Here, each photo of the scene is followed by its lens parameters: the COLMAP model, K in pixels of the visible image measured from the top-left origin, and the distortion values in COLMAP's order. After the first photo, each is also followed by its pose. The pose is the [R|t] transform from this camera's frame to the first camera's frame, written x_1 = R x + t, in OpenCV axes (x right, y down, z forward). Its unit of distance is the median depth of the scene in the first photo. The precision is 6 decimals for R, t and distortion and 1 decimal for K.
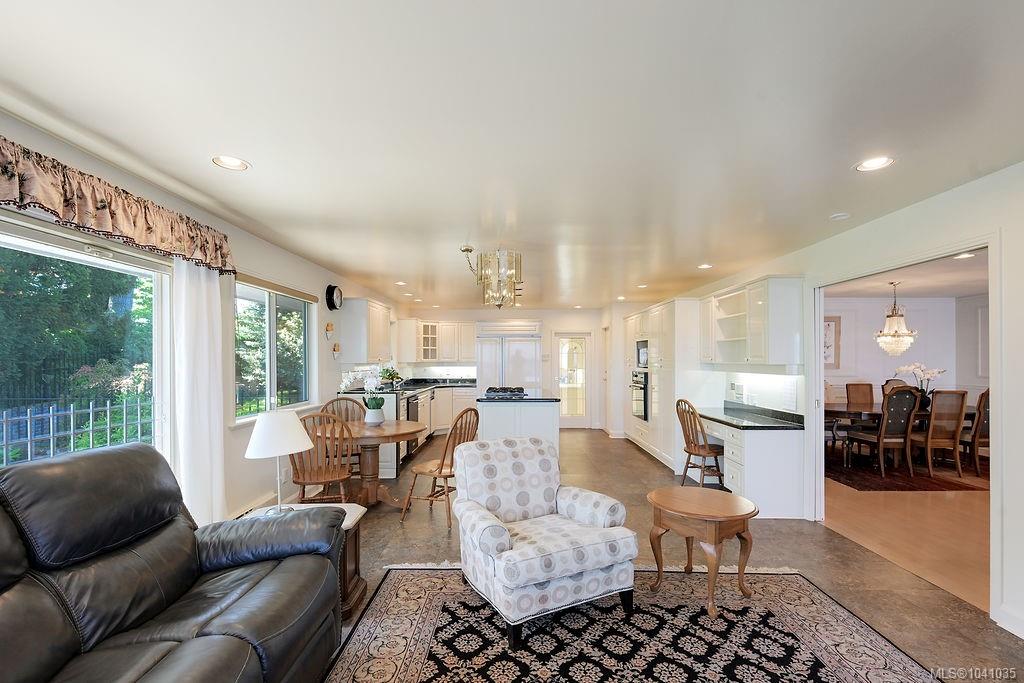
lens RADIAL K [[476.0, 0, 510.1], [0, 476.0, 361.2], [0, 0, 1]] dist [0.003360, -0.000092]
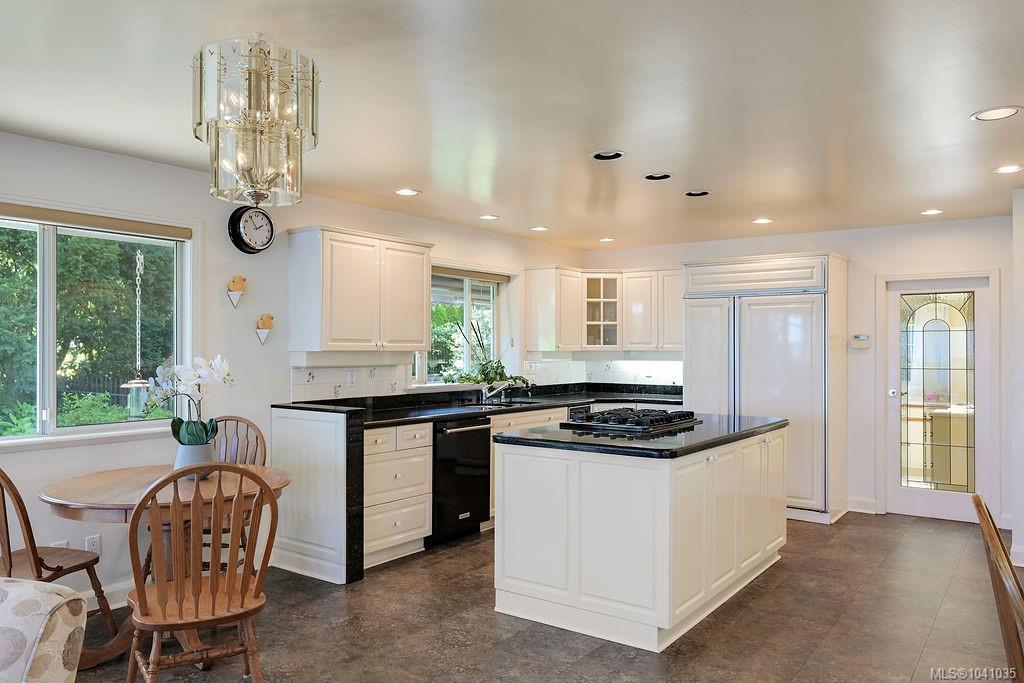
lens RADIAL K [[743.0, 0, 507.5], [0, 743.0, 346.8], [0, 0, 1]] dist [0.003211, 0.001361]
pose [[0.810438, 0.001883, -0.585822, 0.350555], [-0.004812, 0.999983, -0.003442, 0.001035], [0.585805, 0.005608, 0.810433, 0.475916]]
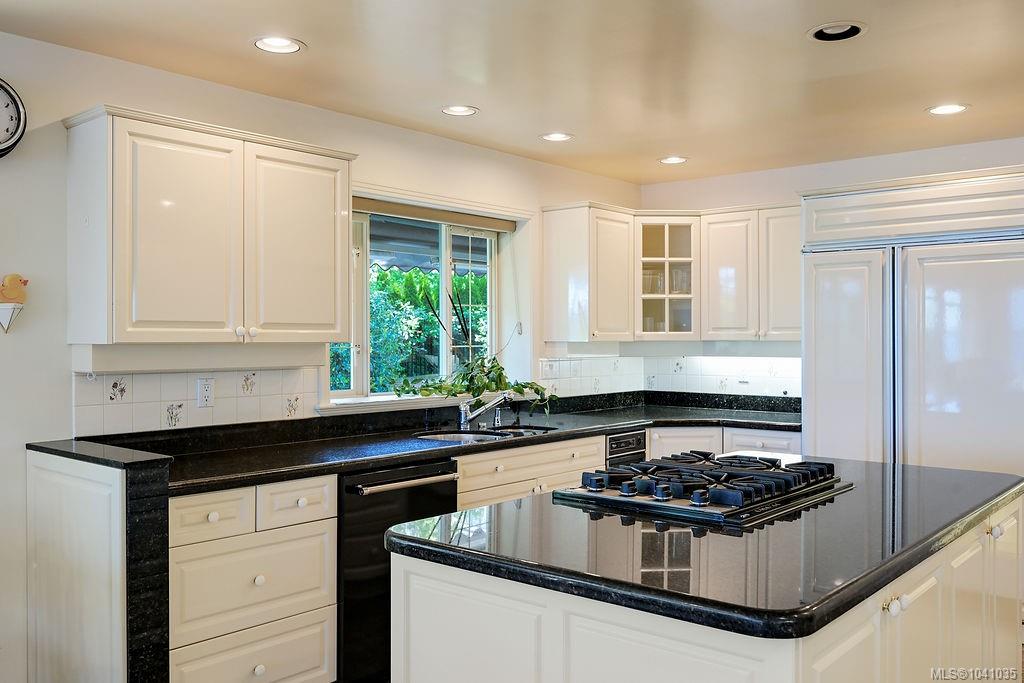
lens RADIAL K [[869.6, 0, 512.3], [0, 869.6, 339.0], [0, 0, 1]] dist [0.007037, -0.010561]
pose [[0.763680, 0.000643, -0.645595, 0.207296], [-0.001055, 0.999999, -0.000251, 0.001054], [0.645595, 0.000873, 0.763680, 0.790273]]
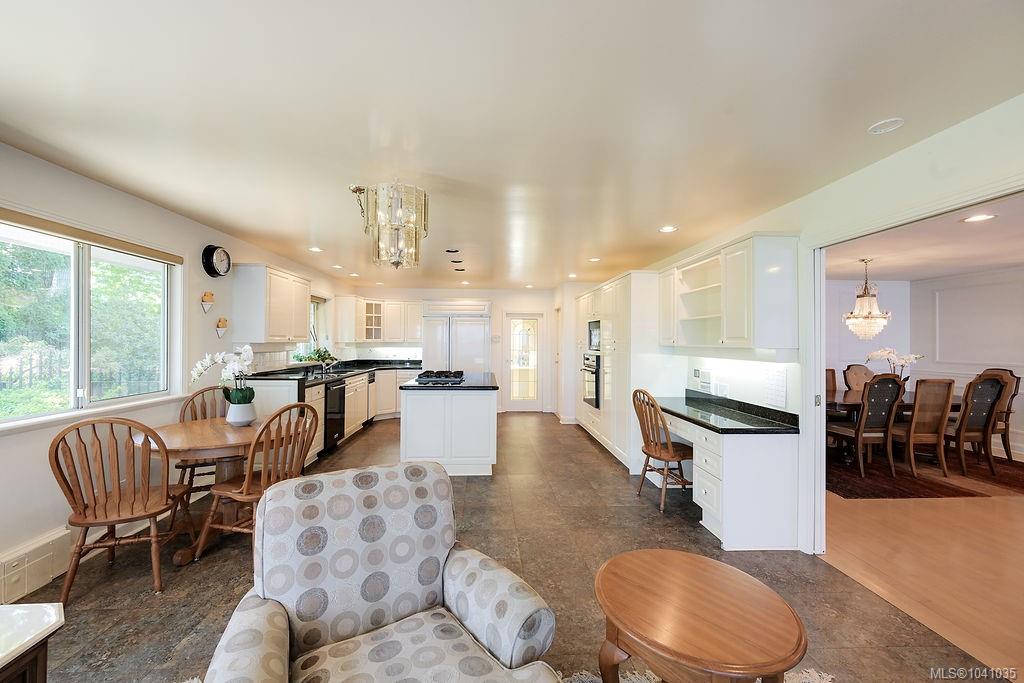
lens RADIAL K [[412.0, 0, 504.5], [0, 412.0, 340.4], [0, 0, 1]] dist [0.001903, 0.000284]
pose [[0.998647, 0.008105, 0.051375, 0.080724], [-0.007813, 0.999952, -0.005878, 0.000805], [-0.051420, 0.005469, 0.998662, 0.271326]]
